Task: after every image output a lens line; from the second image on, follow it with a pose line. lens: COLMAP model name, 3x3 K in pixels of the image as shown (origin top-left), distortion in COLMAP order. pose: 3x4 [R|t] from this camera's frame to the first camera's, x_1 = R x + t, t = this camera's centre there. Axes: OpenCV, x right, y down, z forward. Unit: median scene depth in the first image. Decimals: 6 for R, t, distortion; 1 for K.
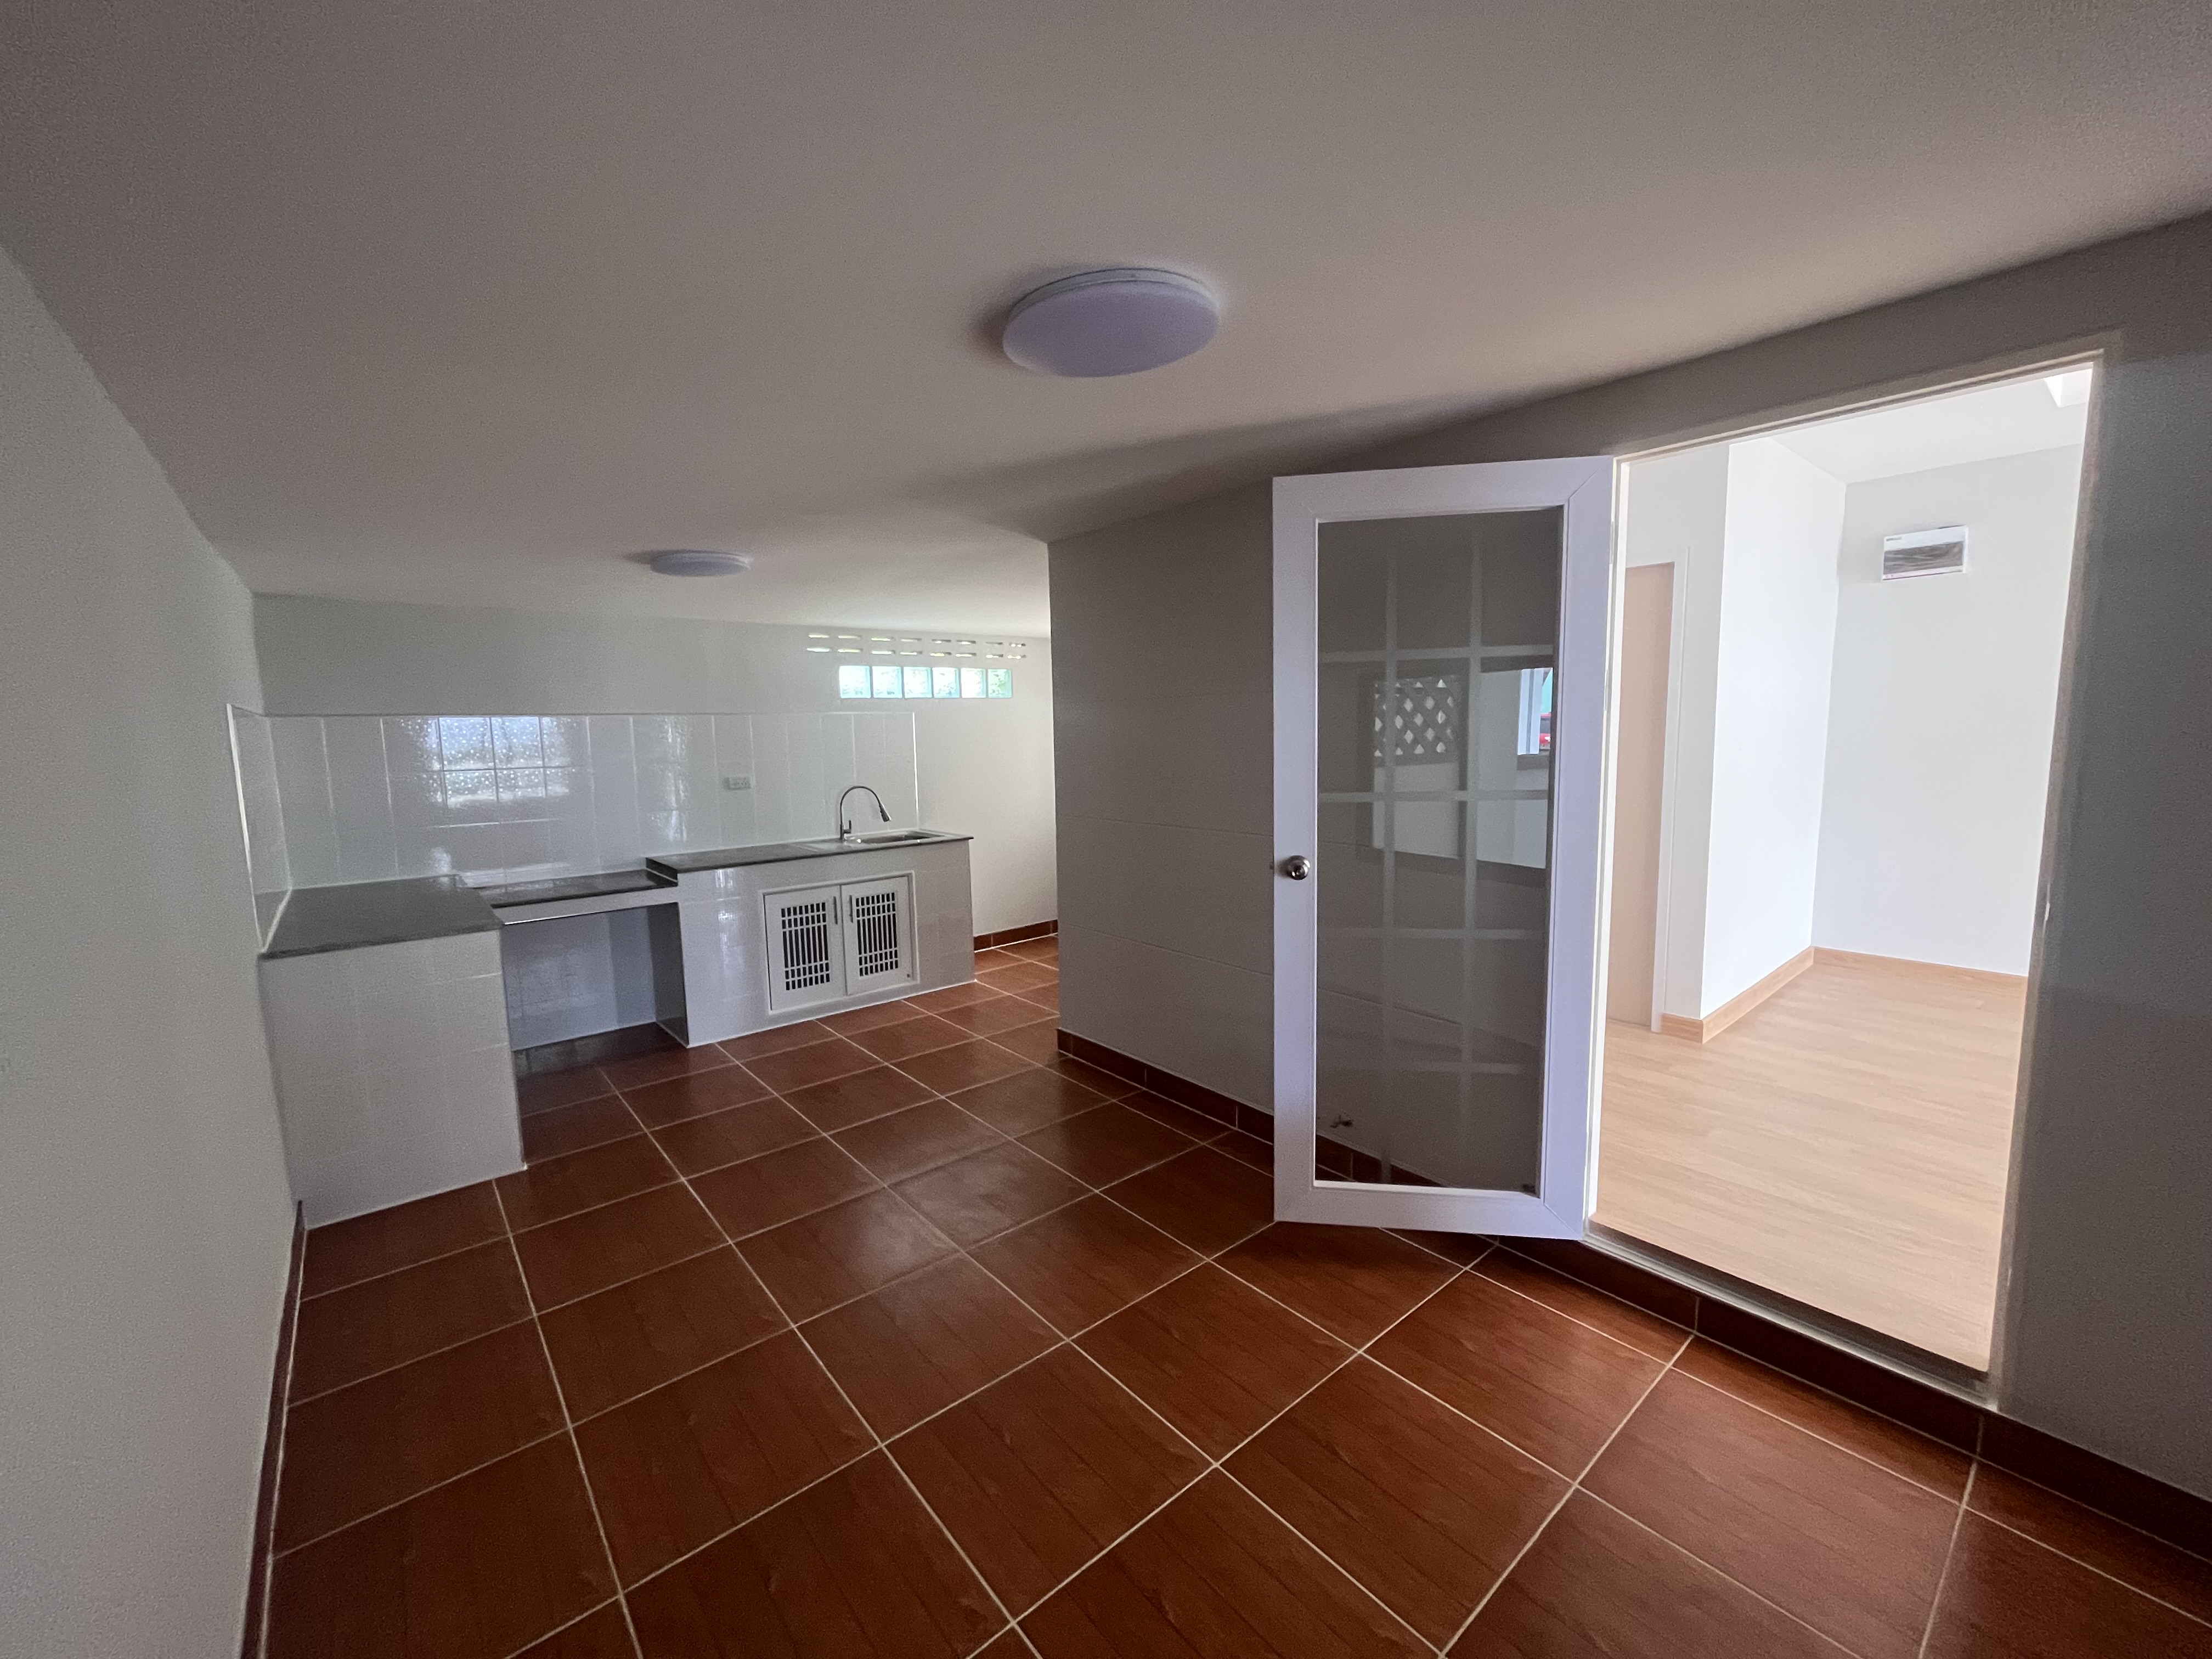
lens RADIAL K [[891.8, 0, 1060.3], [0, 891.8, 800.8], [0, 0, 1]] dist [0.041796, -0.000205]
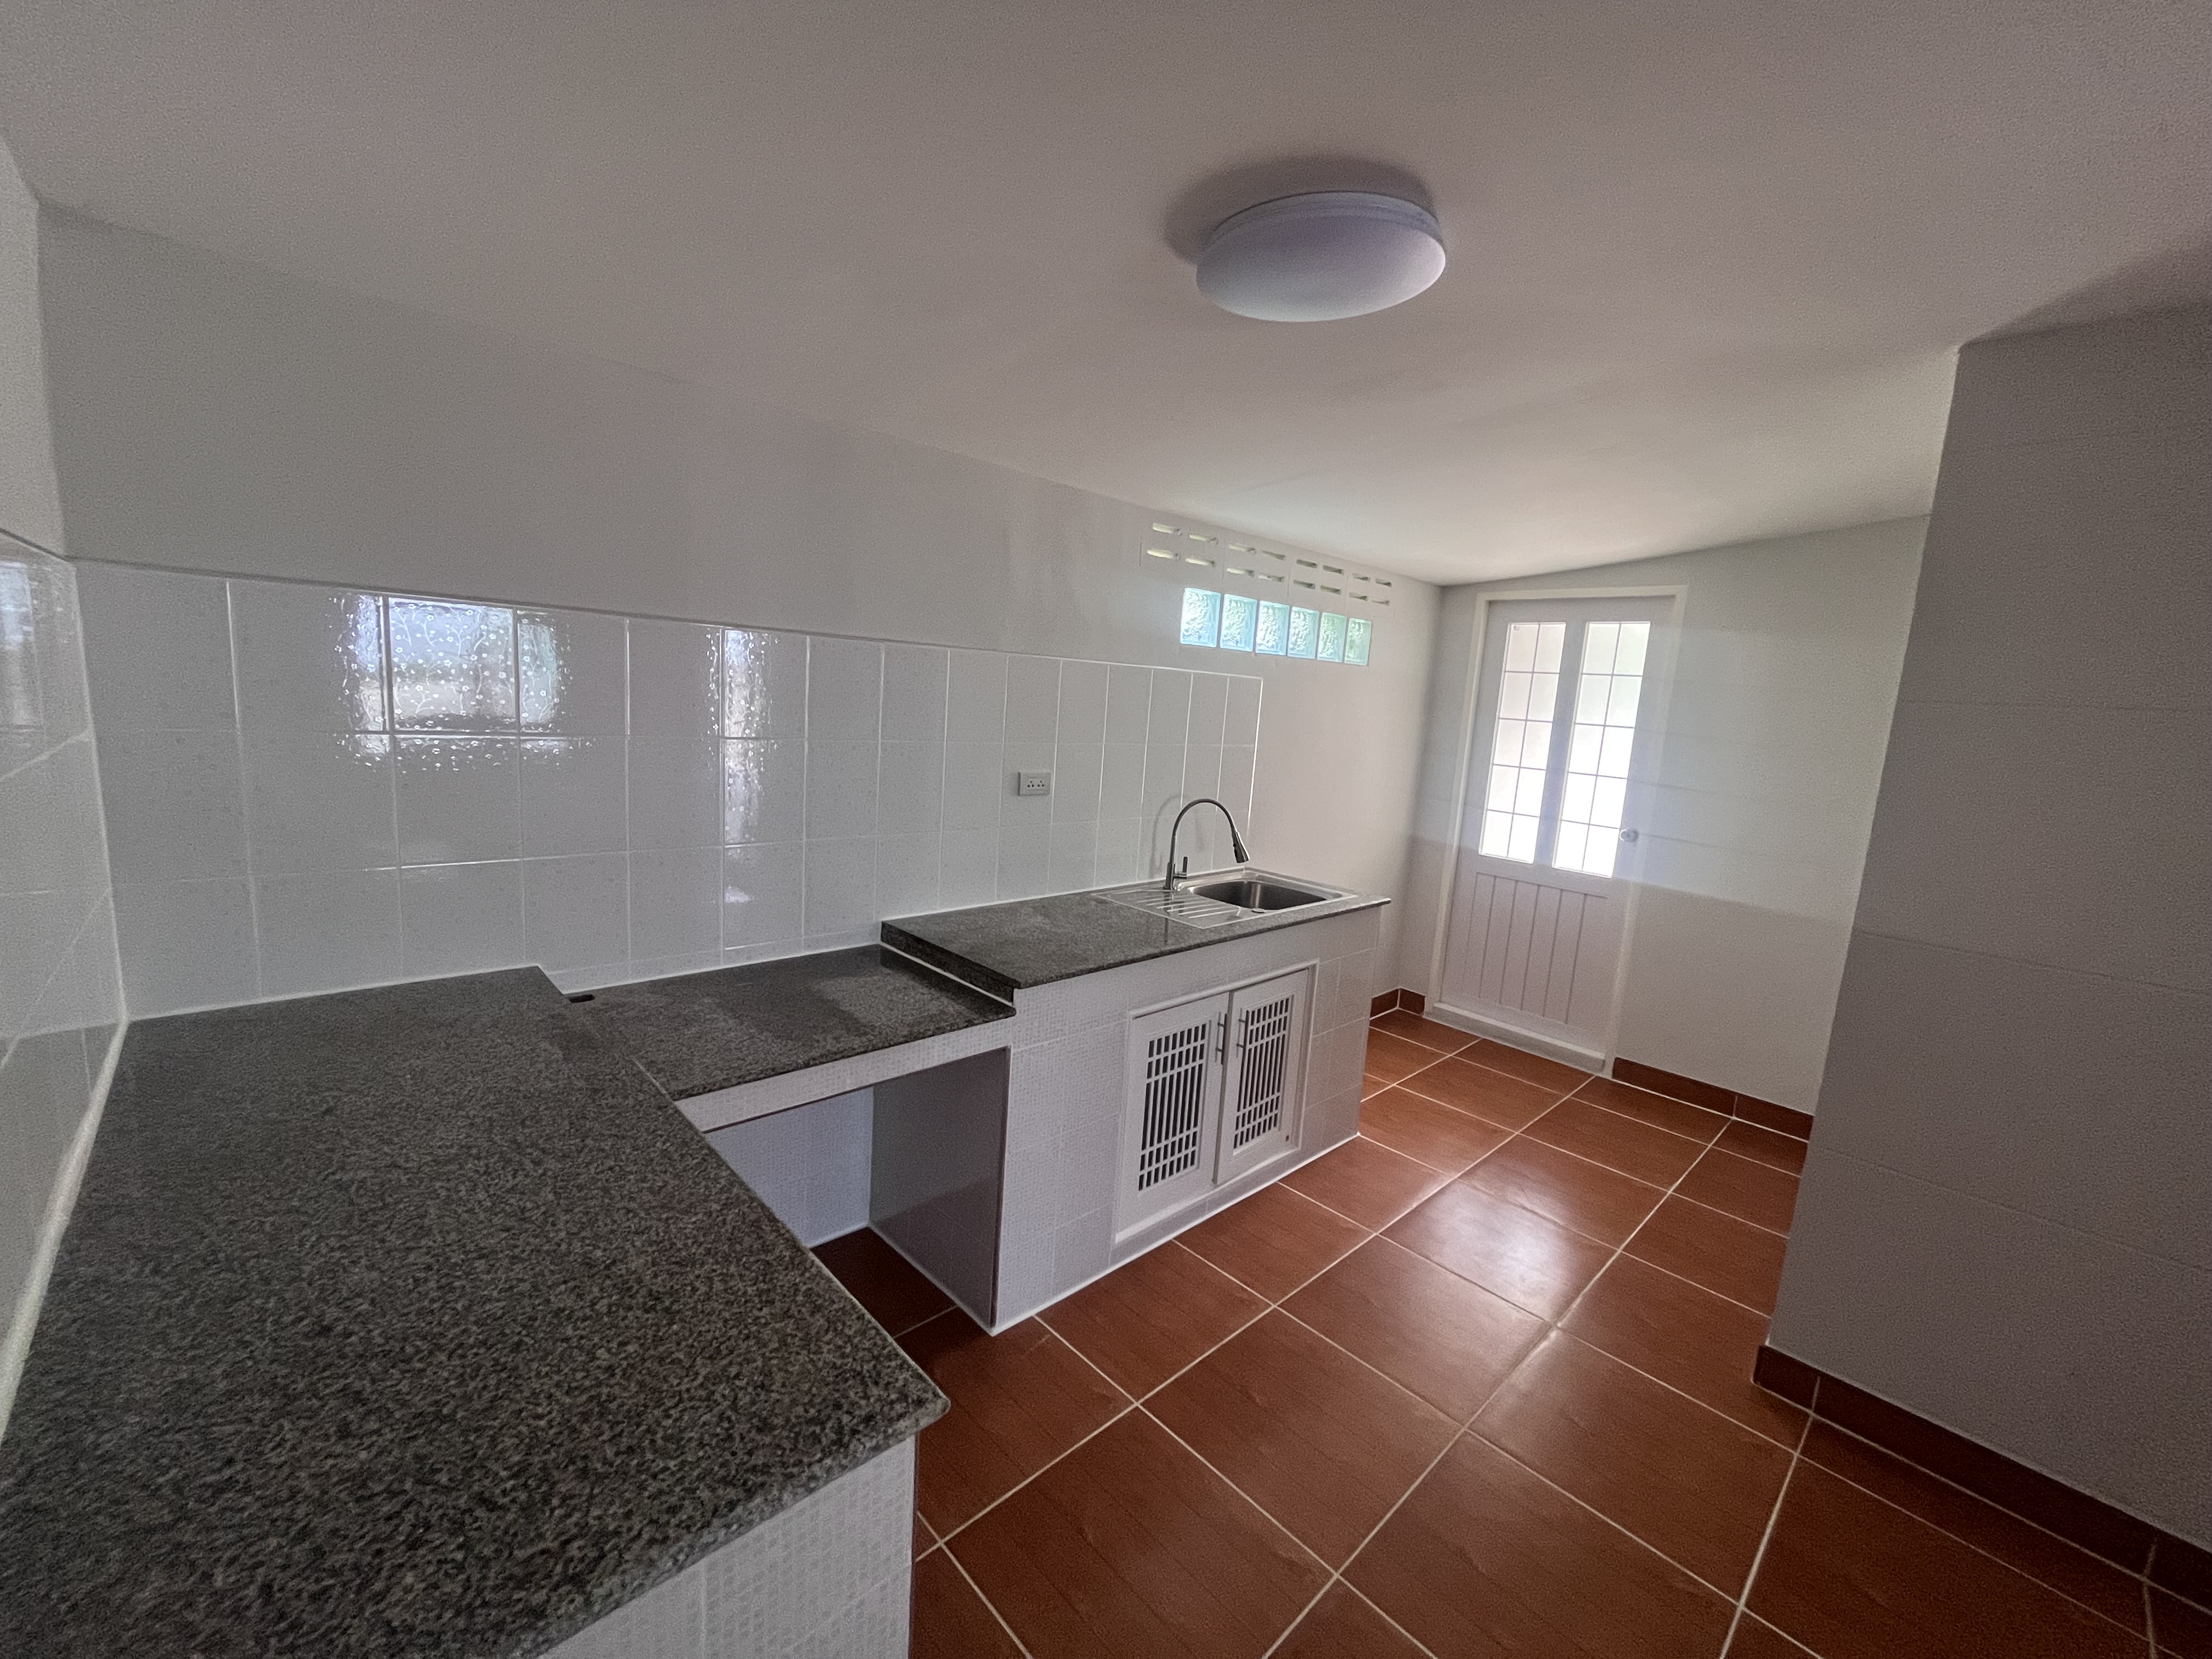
lens RADIAL K [[892.8, 0, 1110.0], [0, 892.8, 834.0], [0, 0, 1]] dist [-0.001074, -0.000194]
pose [[0.992132, 0.079542, 0.096677, -0.341654], [-0.086295, 0.993960, 0.067793, -0.028088], [-0.090701, -0.075602, 0.993004, 0.430546]]
